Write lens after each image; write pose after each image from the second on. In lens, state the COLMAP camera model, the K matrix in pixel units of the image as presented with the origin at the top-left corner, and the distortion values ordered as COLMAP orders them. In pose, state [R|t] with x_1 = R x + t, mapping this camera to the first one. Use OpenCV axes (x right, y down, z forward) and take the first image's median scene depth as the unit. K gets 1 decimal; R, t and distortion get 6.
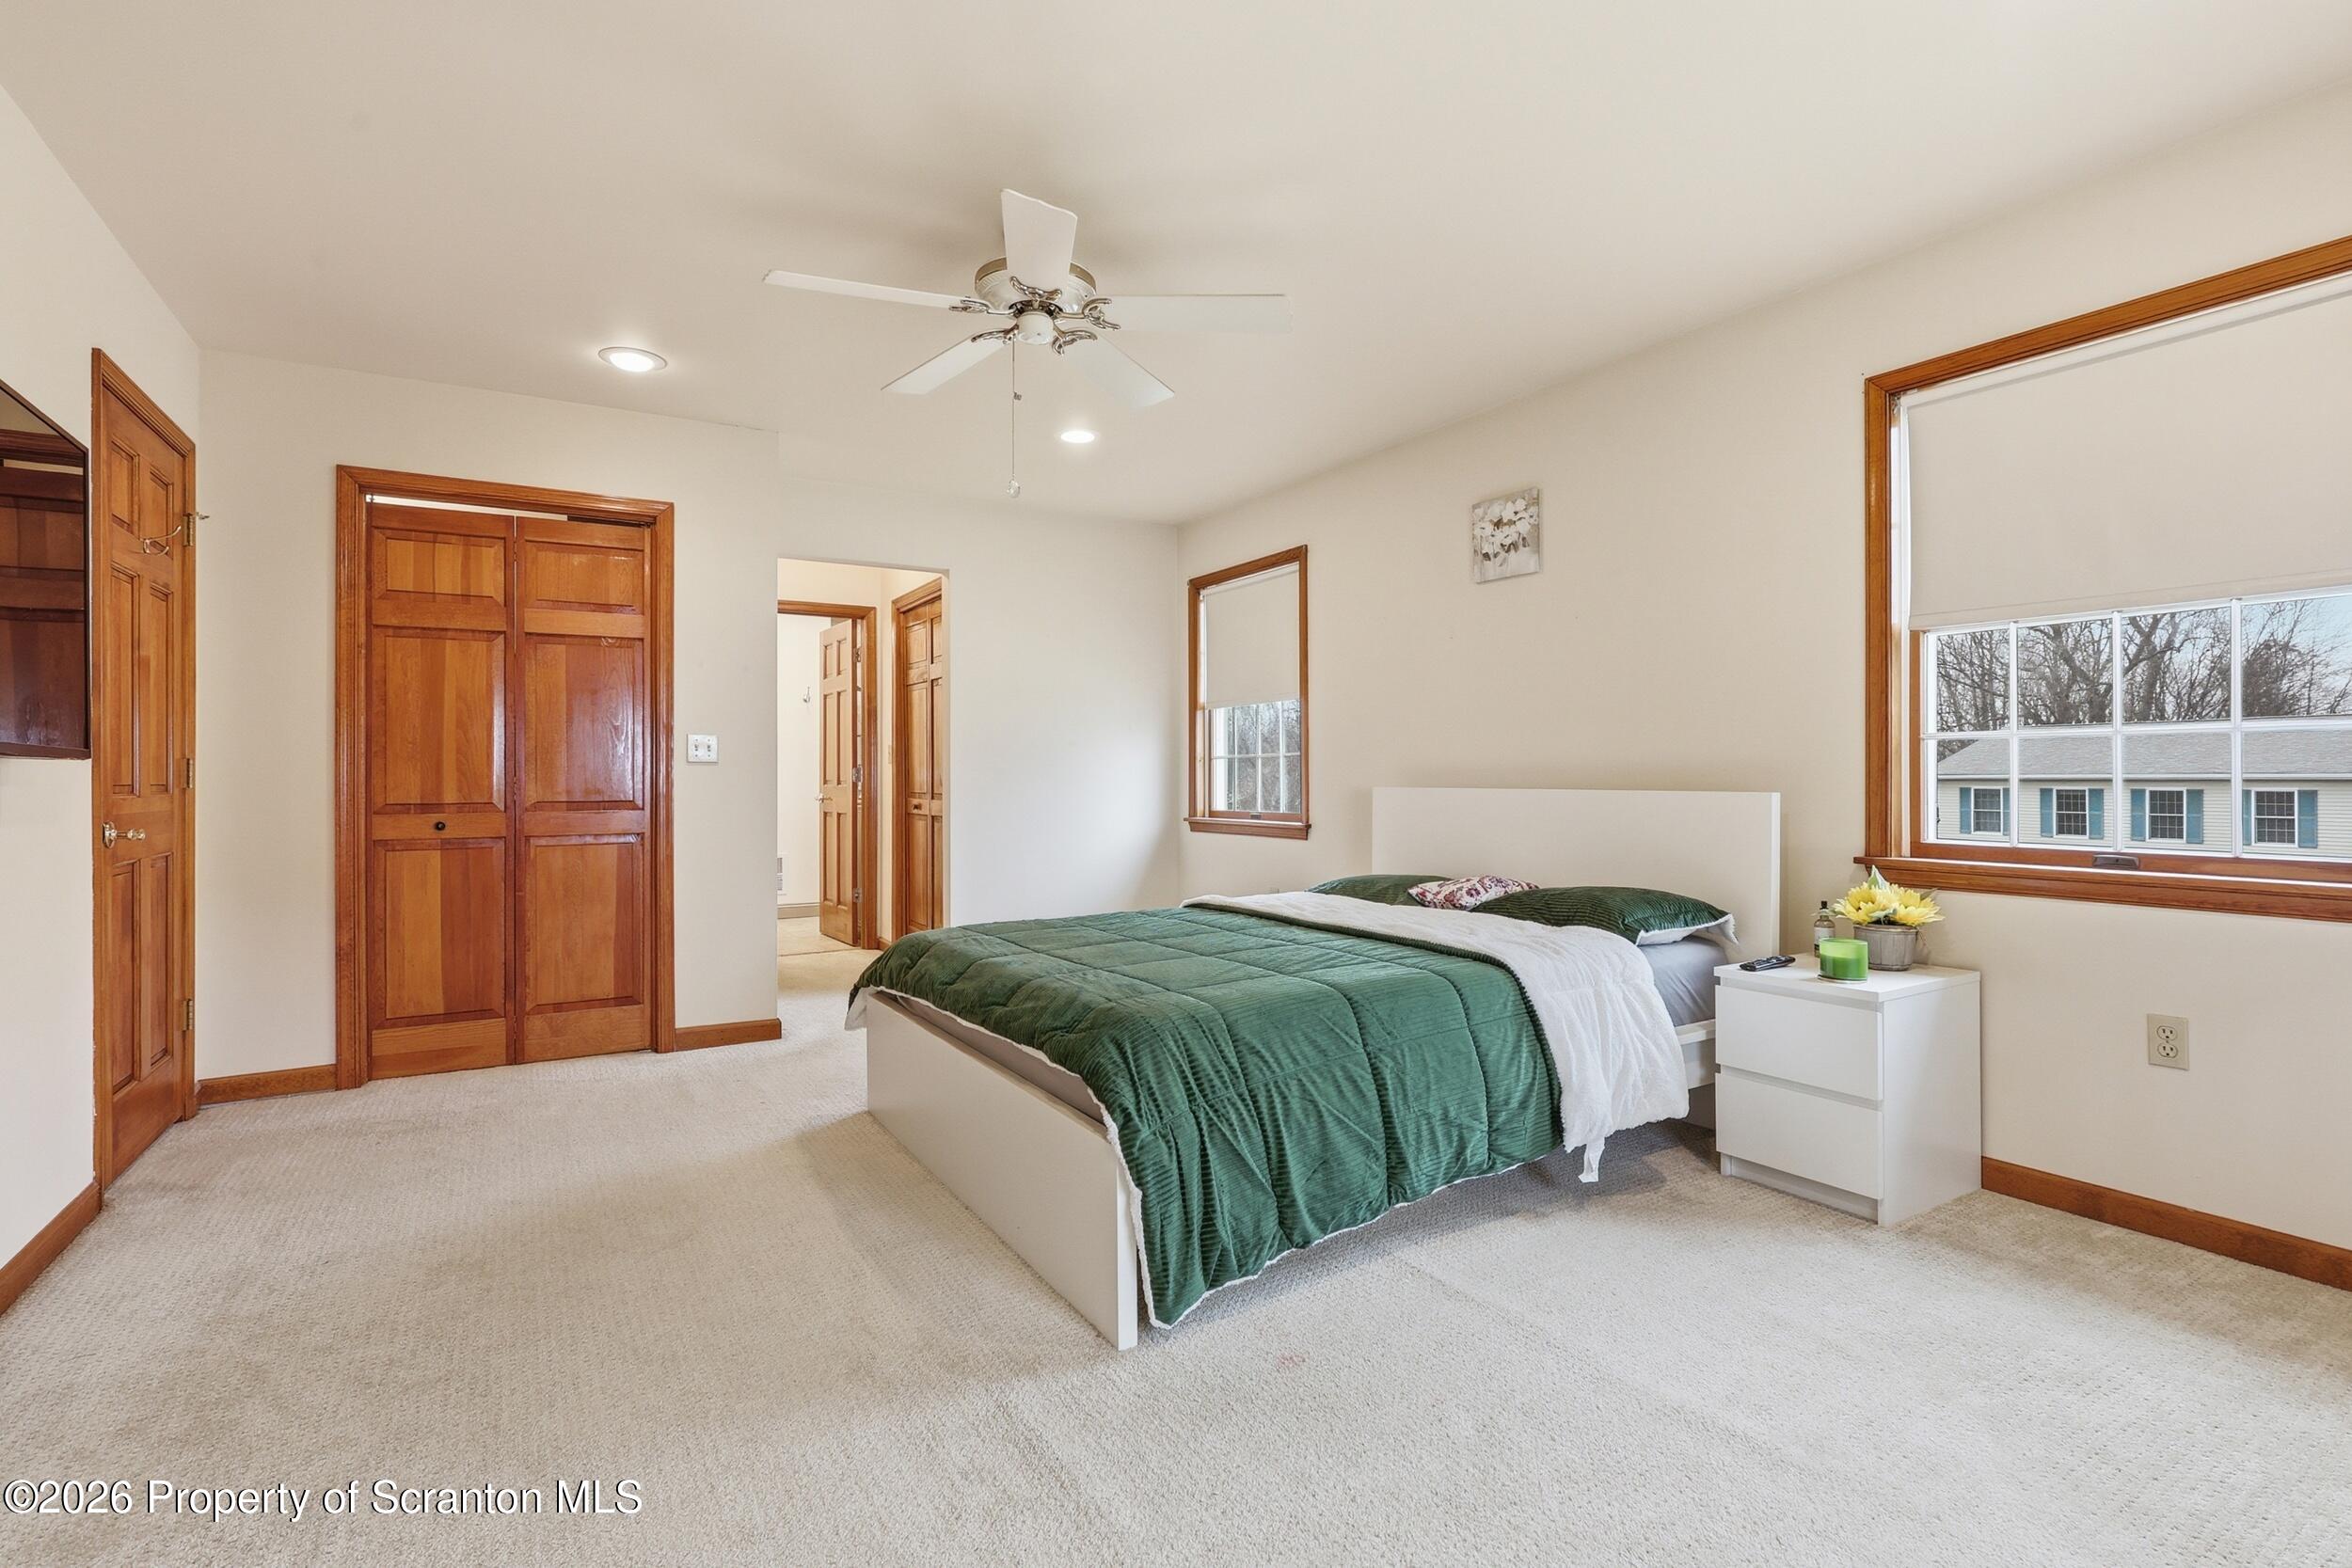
lens RADIAL K [[1073.1, 0, 1176.0], [0, 1073.1, 784.0], [0, 0, 1]] dist [-0.001236, 0.000043]
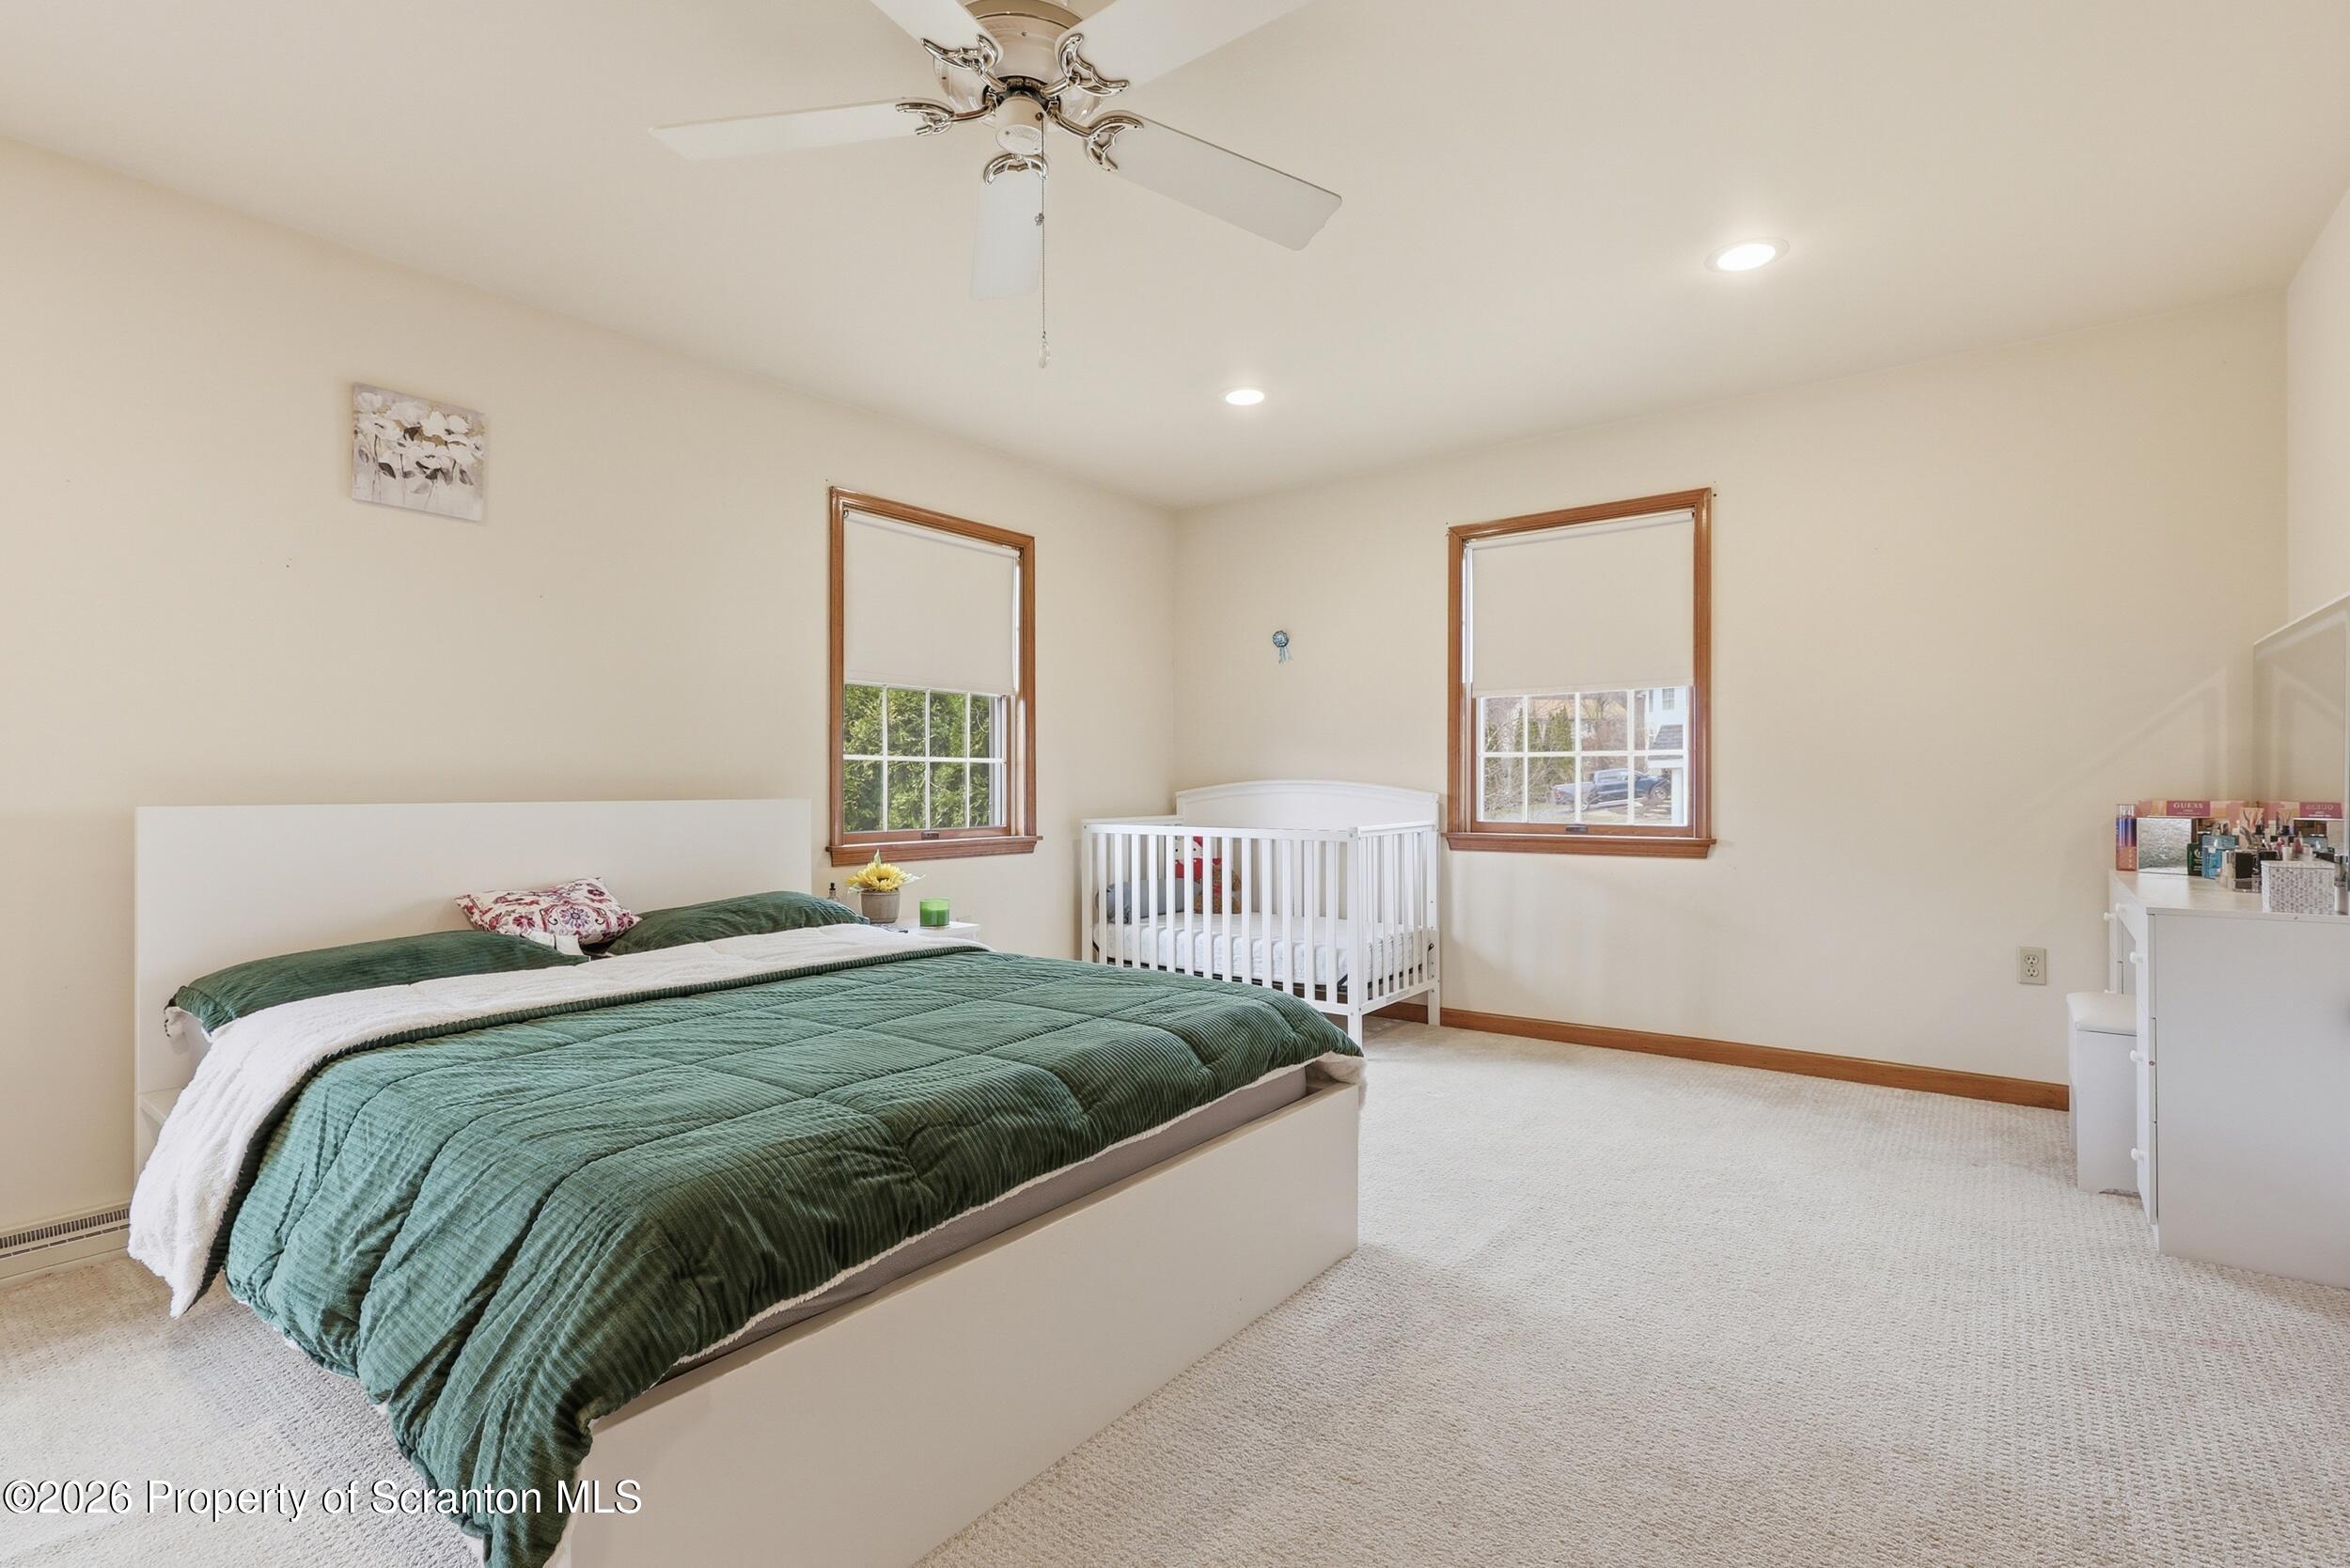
lens RADIAL K [[1096.2, 0, 1161.9], [0, 1096.2, 787.3], [0, 0, 1]] dist [-0.001902, 0.000973]
pose [[-0.348606, 0.002460, 0.937266, -0.552540], [0.012707, 0.999917, 0.002102, -0.001922], [-0.937183, 0.012642, -0.348608, 0.787503]]
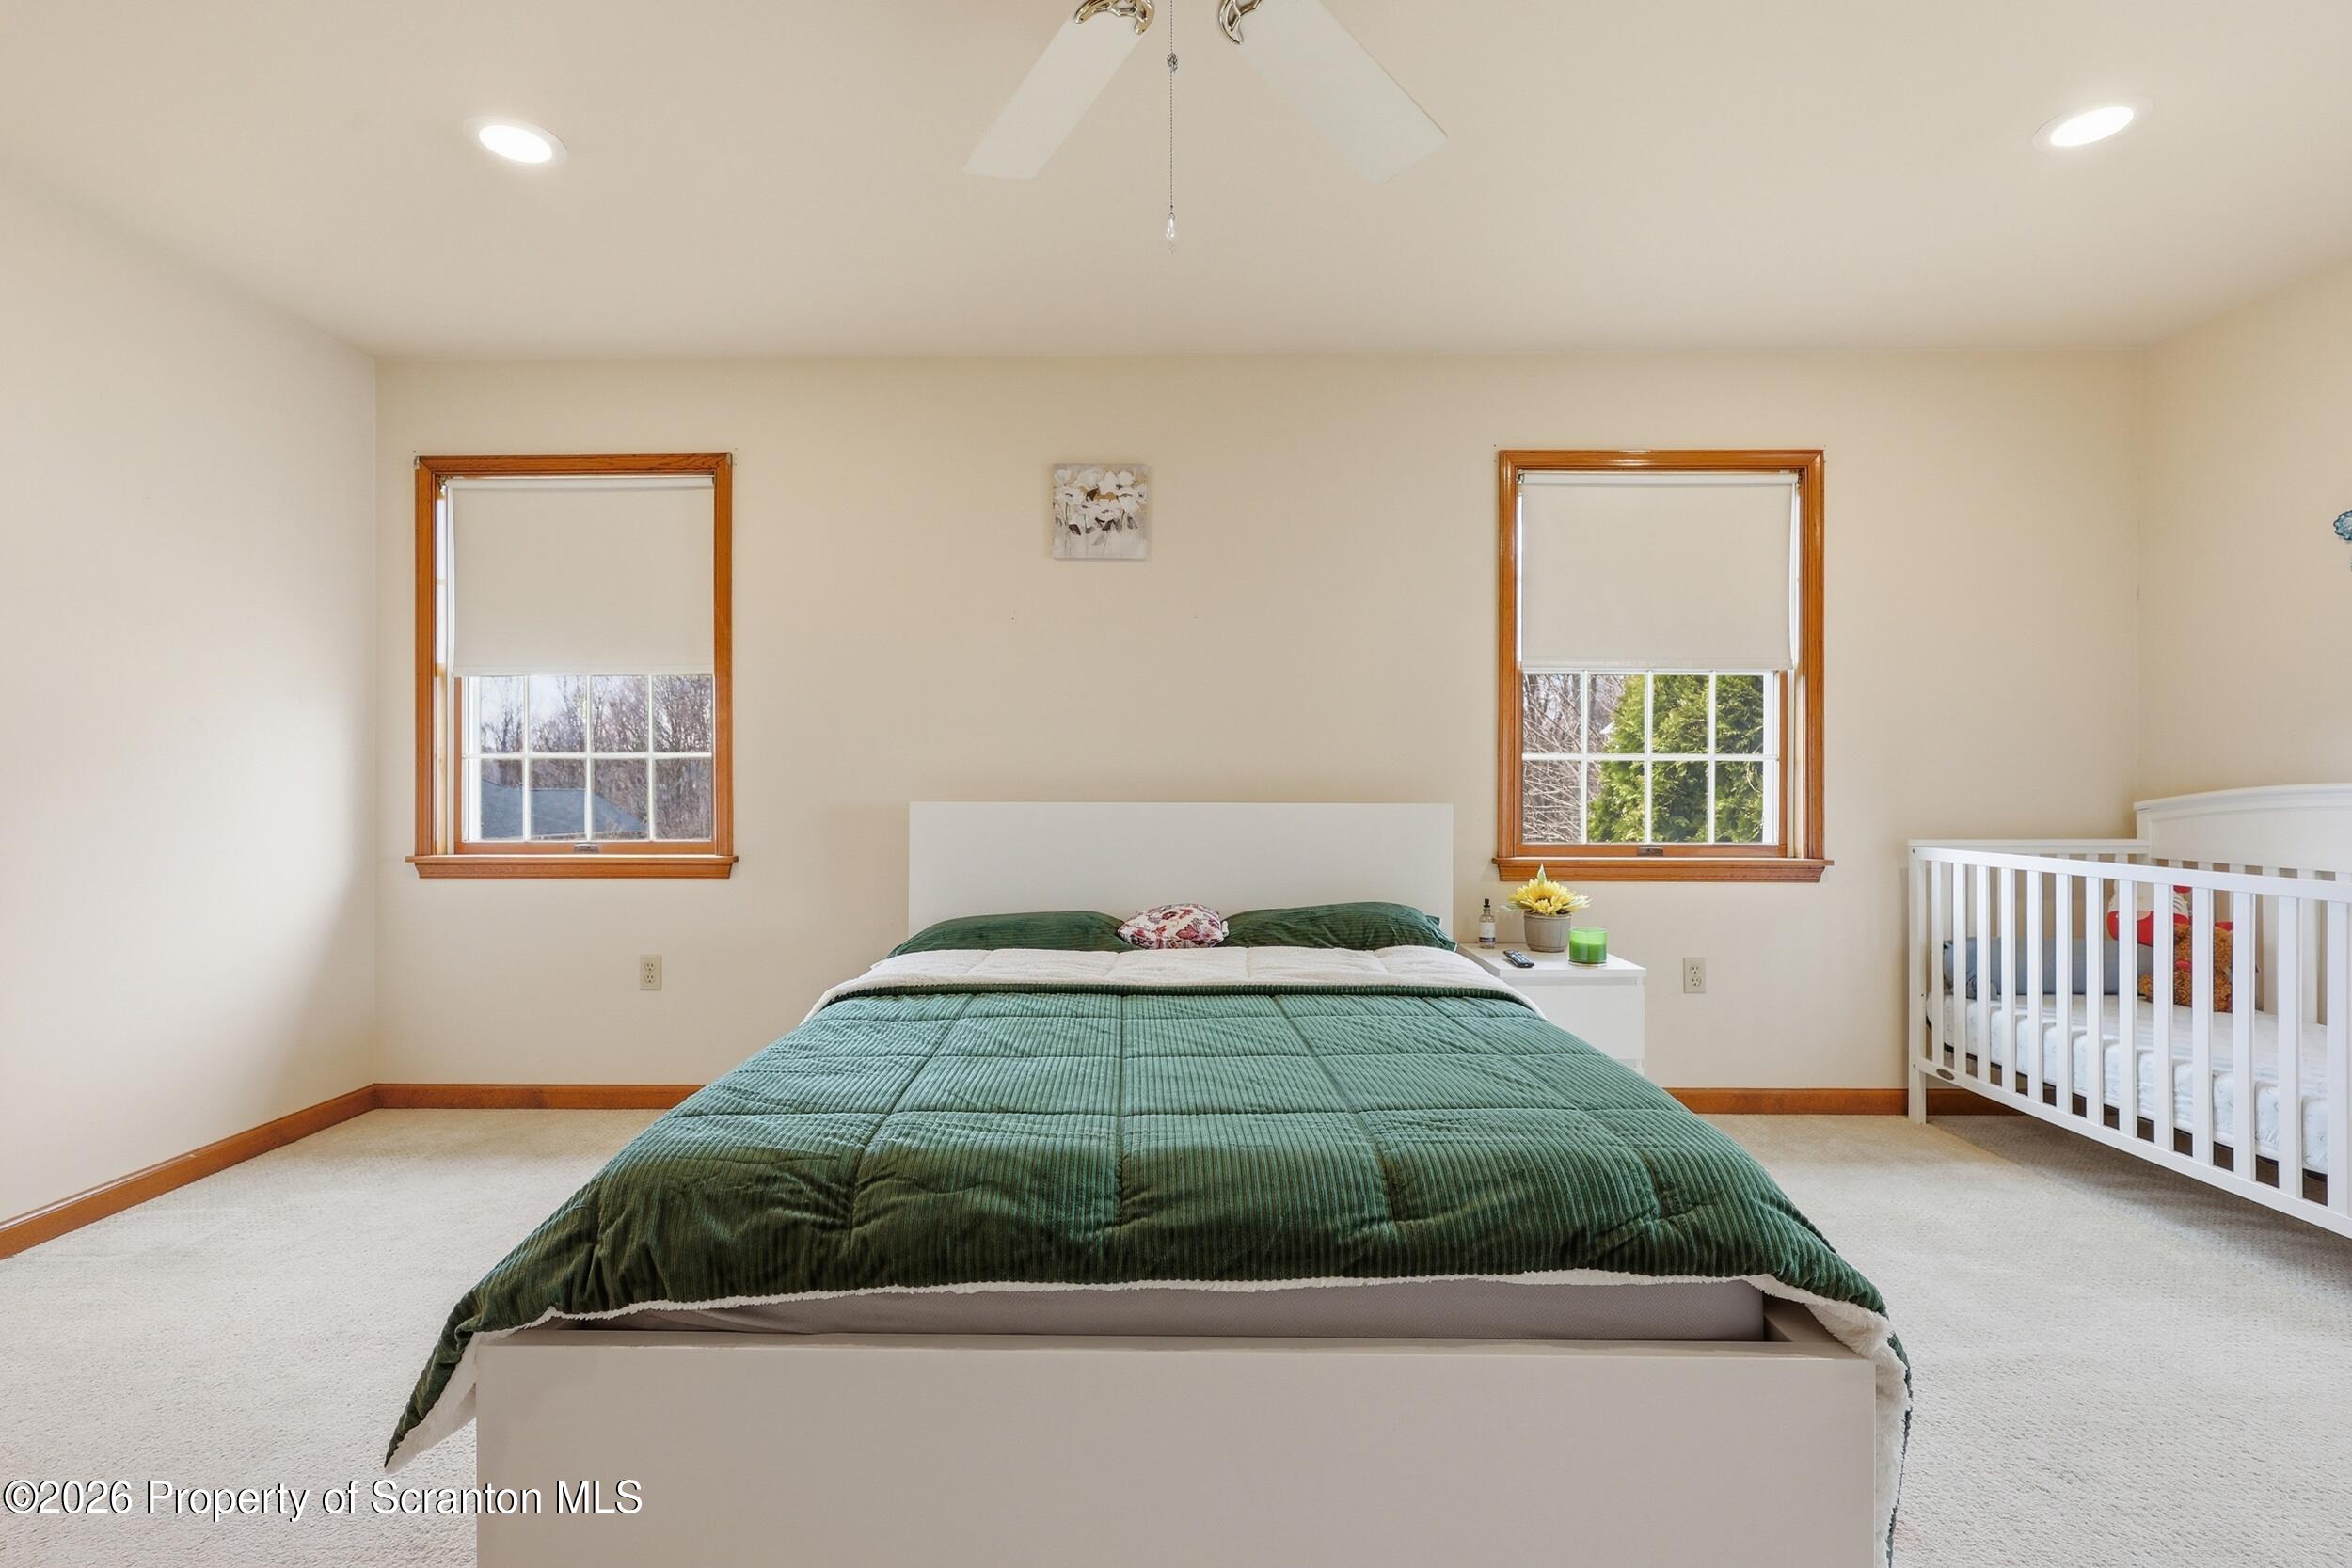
lens RADIAL K [[1097.0, 0, 1162.9], [0, 1097.0, 787.3], [0, 0, 1]] dist [-0.001902, 0.000973]
pose [[0.540165, 0.003556, 0.841552, -0.406337], [0.003535, 0.999973, -0.006494, -0.001874], [-0.841552, 0.006482, 0.540138, 0.478024]]
